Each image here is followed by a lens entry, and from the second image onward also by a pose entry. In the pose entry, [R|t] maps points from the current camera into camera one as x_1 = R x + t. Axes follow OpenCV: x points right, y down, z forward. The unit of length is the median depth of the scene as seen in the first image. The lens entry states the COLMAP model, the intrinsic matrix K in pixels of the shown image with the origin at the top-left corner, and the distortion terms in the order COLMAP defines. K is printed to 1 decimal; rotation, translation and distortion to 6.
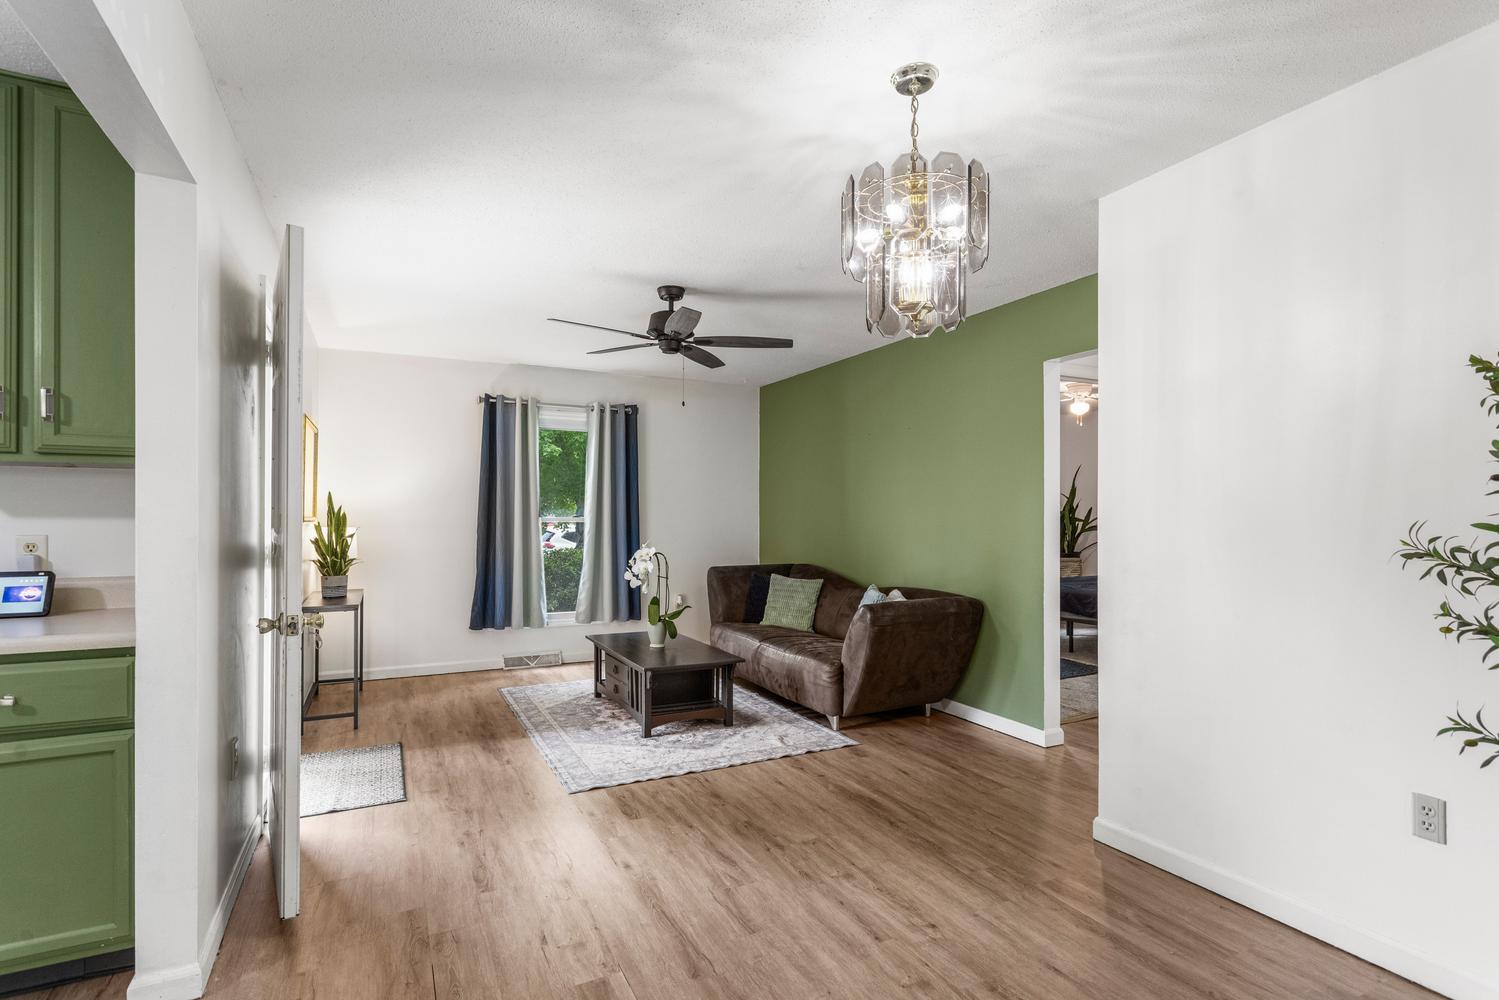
lens RADIAL K [[727.6, 0, 751.6], [0, 727.6, 518.2], [0, 0, 1]] dist [0.006793, -0.001425]
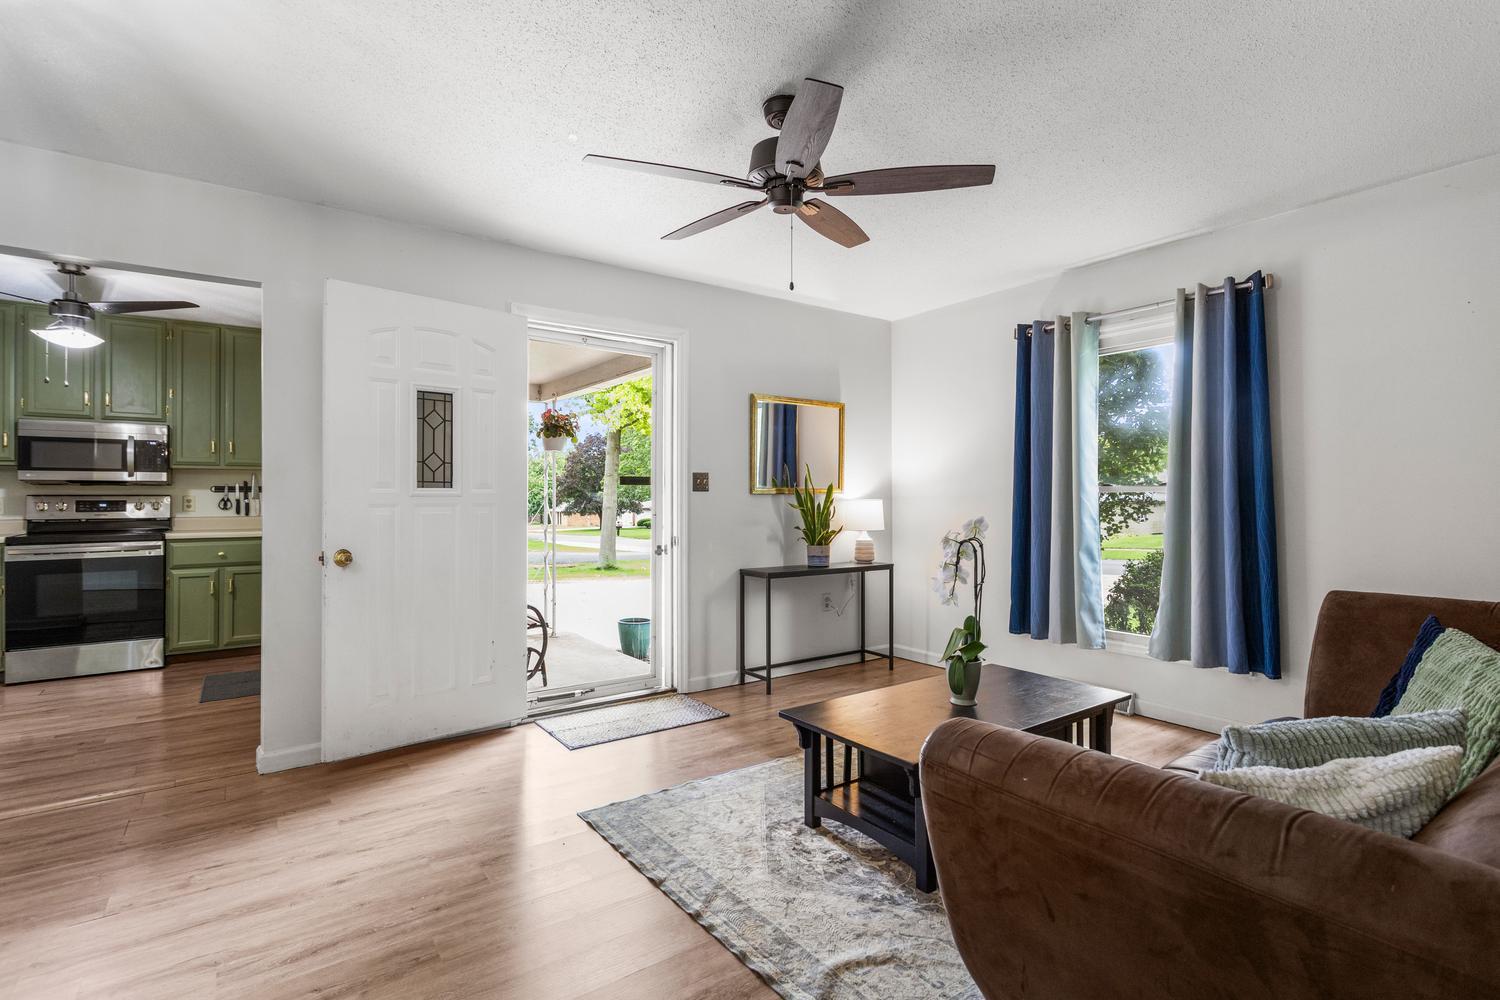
lens RADIAL K [[728.1, 0, 751.0], [0, 728.1, 487.2], [0, 0, 1]] dist [0.006793, -0.001425]
pose [[0.147355, -0.017221, -0.988934, 0.498153], [-0.000228, 0.999848, -0.017445, 0.018825], [0.989084, 0.002796, 0.147329, 0.887810]]
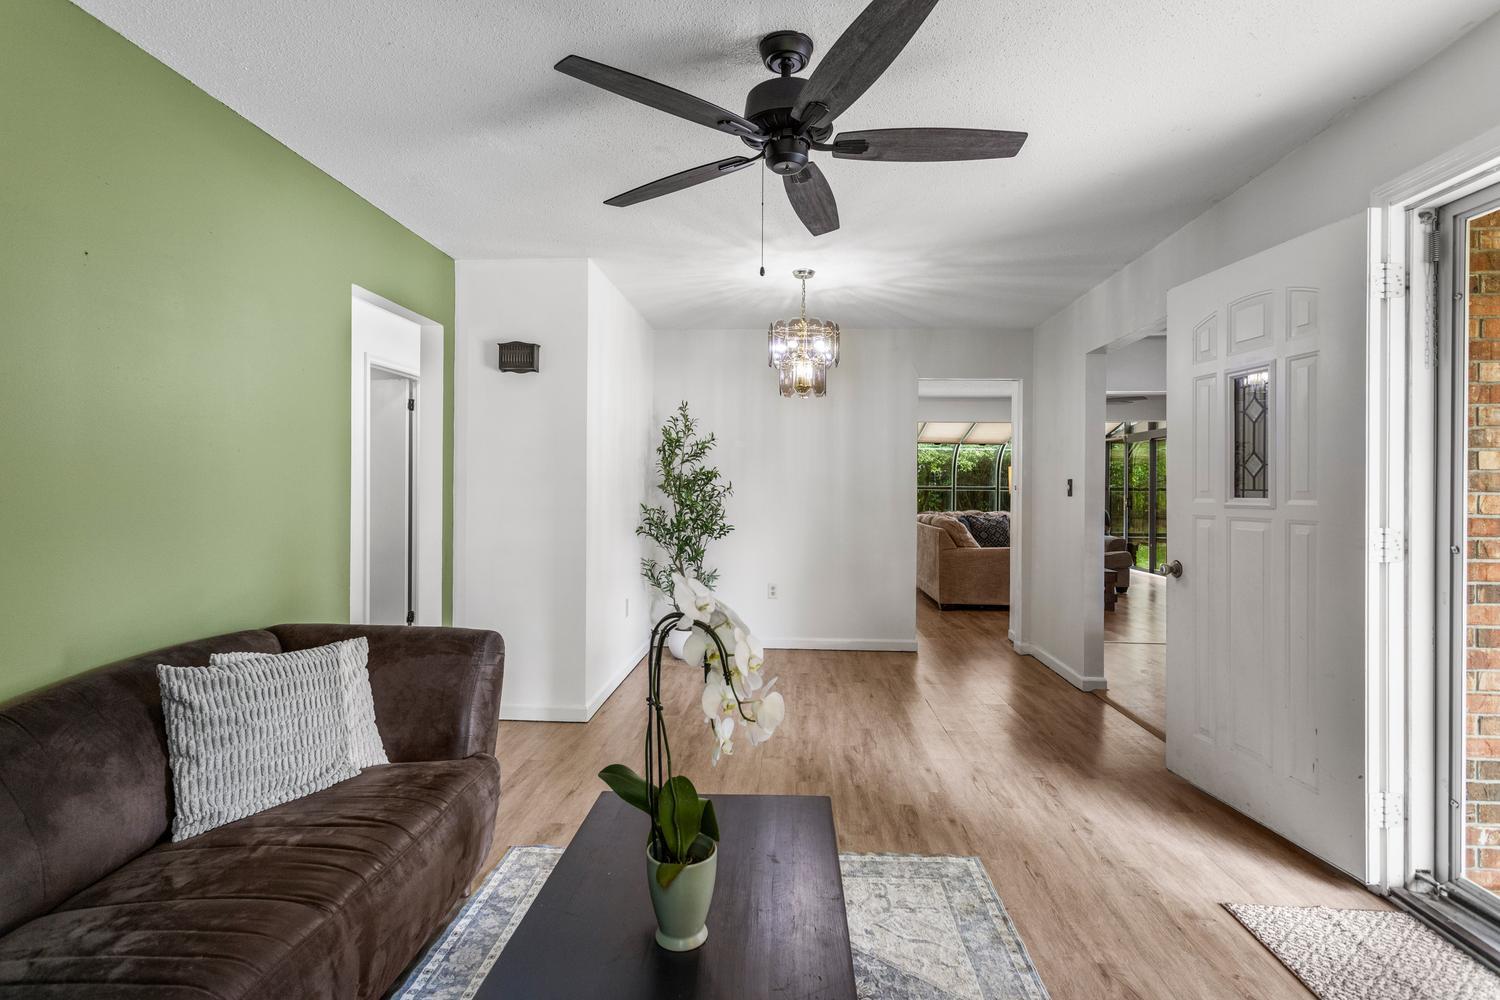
lens RADIAL K [[728.1, 0, 746.0], [0, 728.1, 497.2], [0, 0, 1]] dist [0.006793, -0.001425]
pose [[-0.857779, -0.009851, 0.513925, -0.354848], [-0.004112, 0.999916, 0.012302, -0.002175], [-0.514003, 0.008439, -0.857747, 1.464263]]
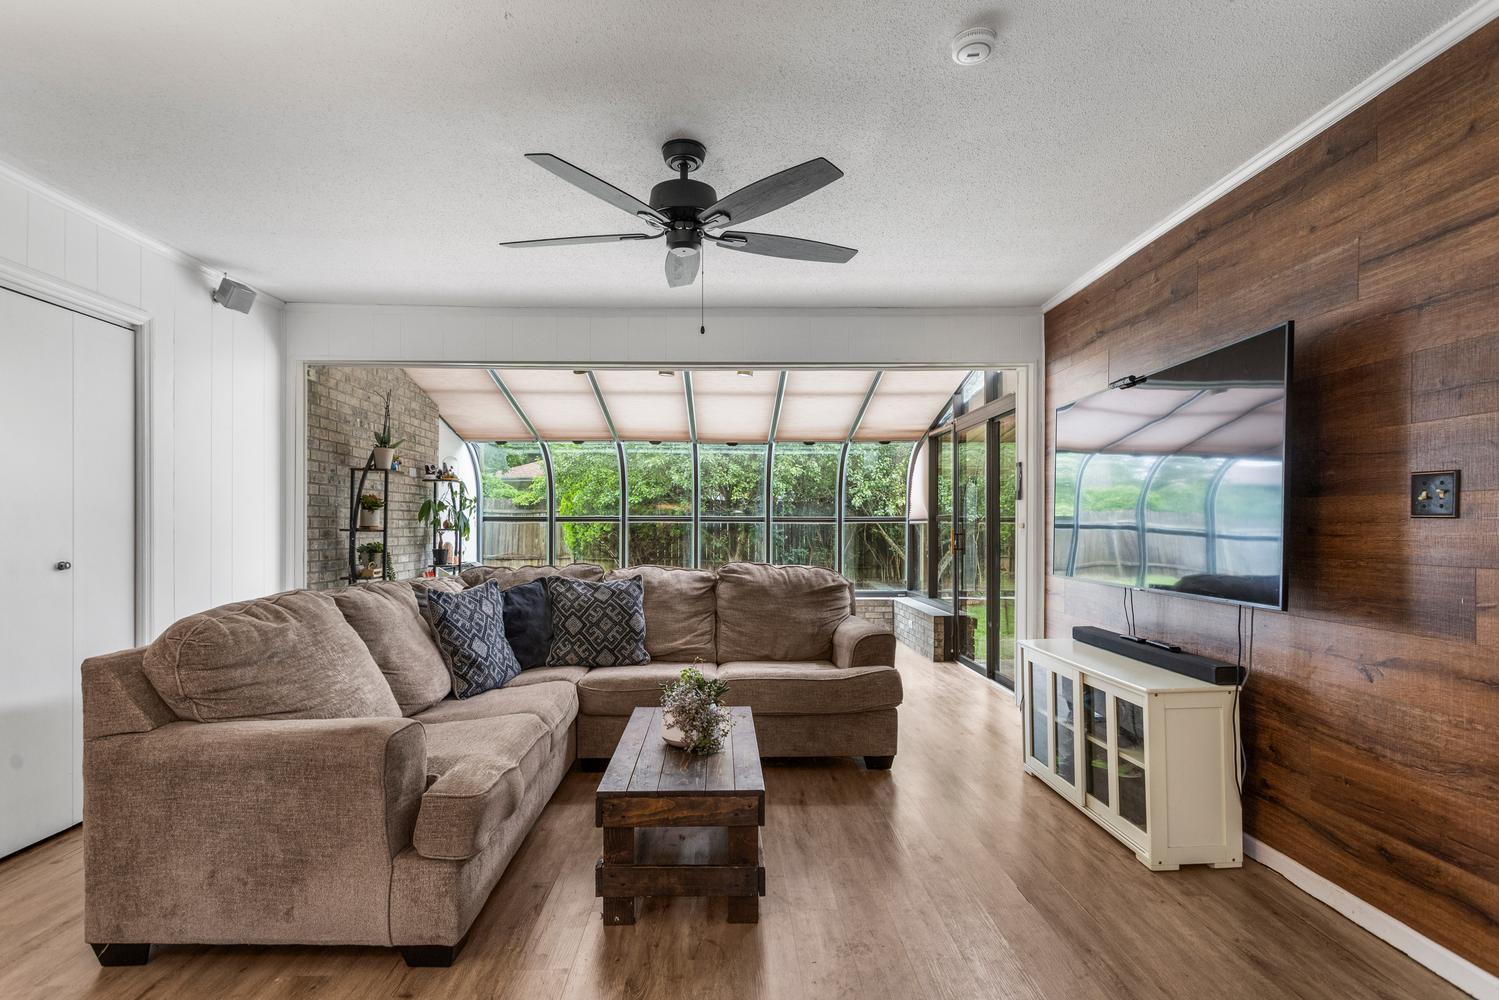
lens RADIAL K [[727.6, 0, 743.3], [0, 727.6, 529.5], [0, 0, 1]] dist [0.006793, -0.001425]
pose [[-0.903364, -0.003284, 0.428862, -0.431868], [-0.001174, 0.999986, 0.005184, 0.012138], [-0.428873, 0.004180, -0.903355, -0.163483]]
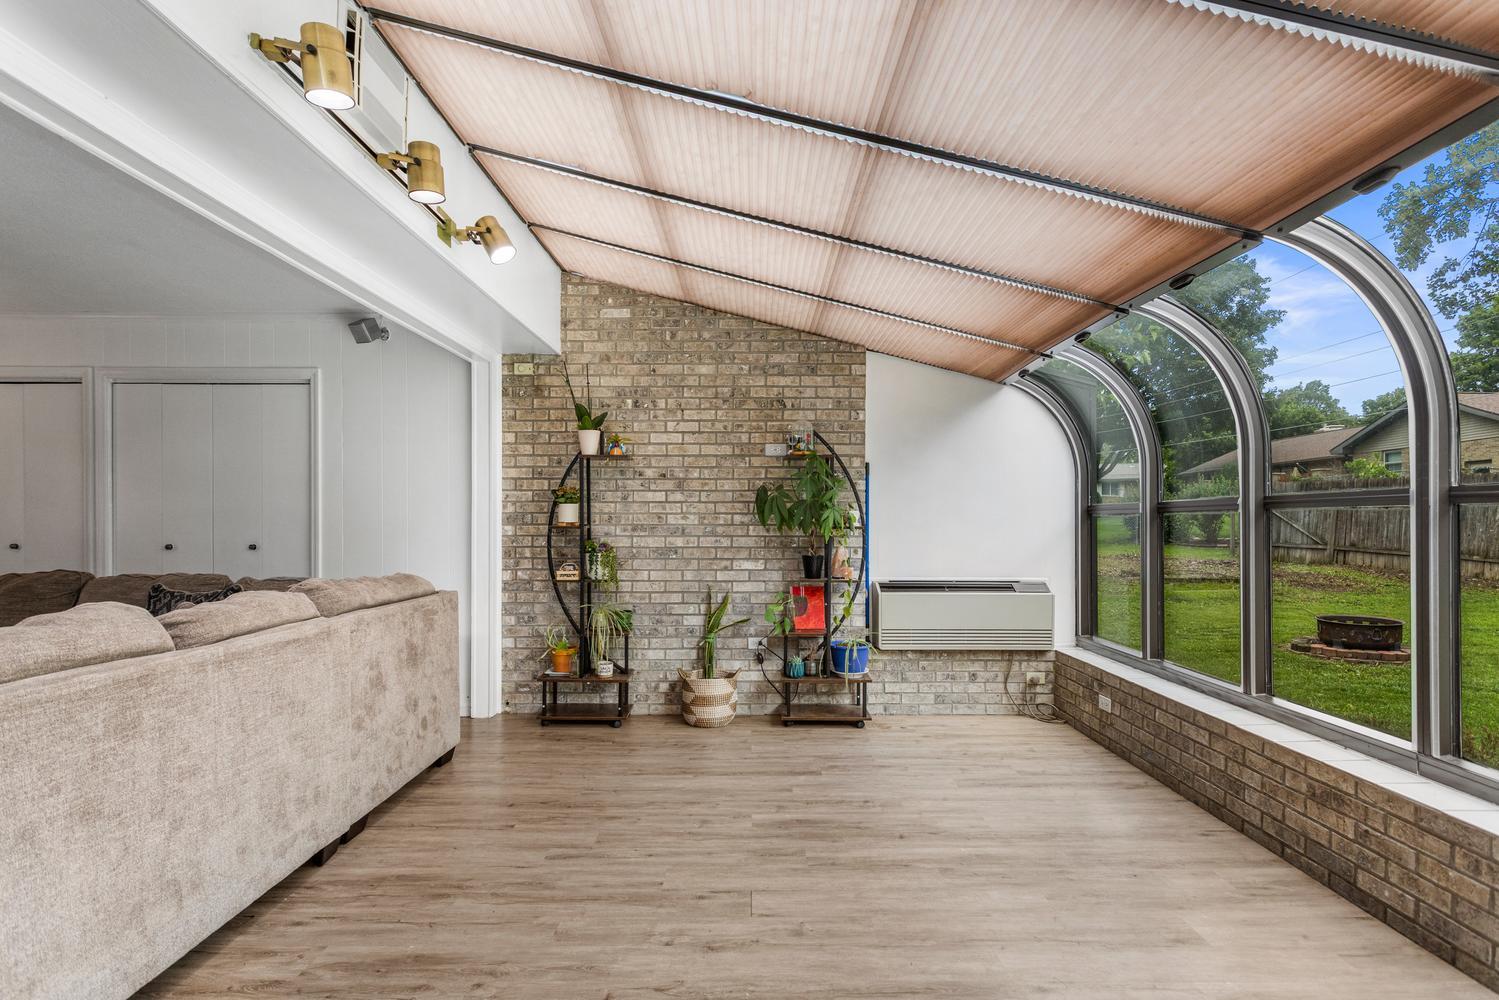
lens RADIAL K [[727.6, 0, 743.6], [0, 727.6, 514.0], [0, 0, 1]] dist [0.006793, -0.001425]
pose [[0.465000, 0.006184, 0.885289, -0.173200], [0.002189, 0.999965, -0.008135, 0.011166], [-0.885308, 0.005720, 0.464970, -1.744138]]
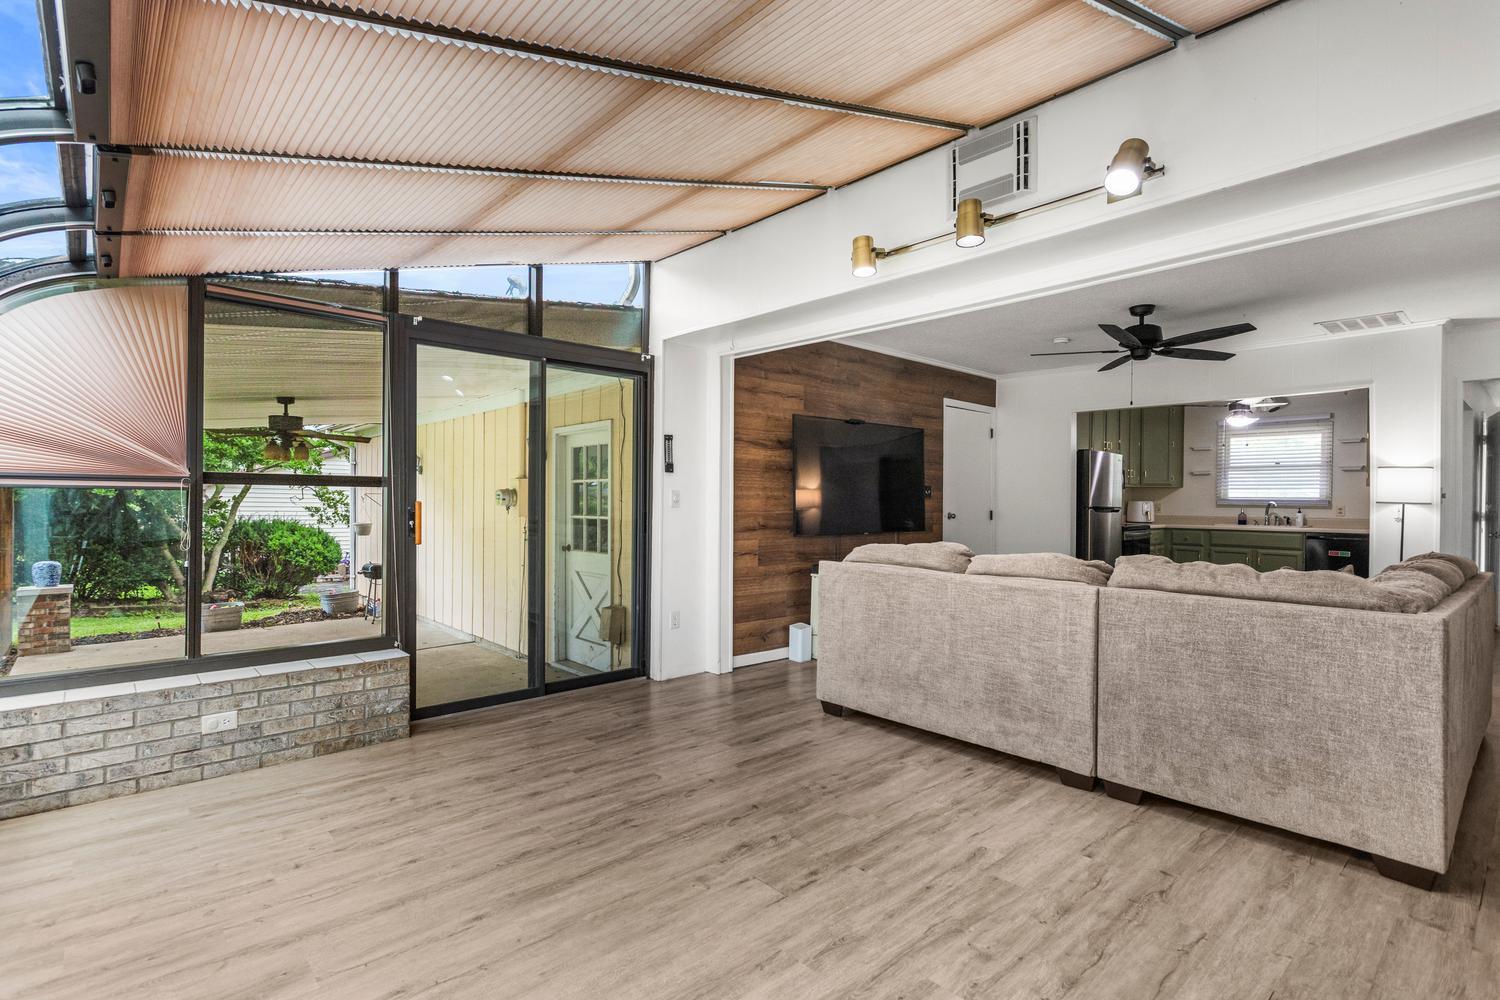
lens RADIAL K [[728.1, 0, 743.6], [0, 728.1, 503.5], [0, 0, 1]] dist [0.006793, -0.001425]
pose [[0.258223, 0.005899, -0.966067, 0.874486], [-0.008844, 0.999954, 0.003742, 0.014798], [0.966045, 0.007577, 0.258263, -1.648938]]
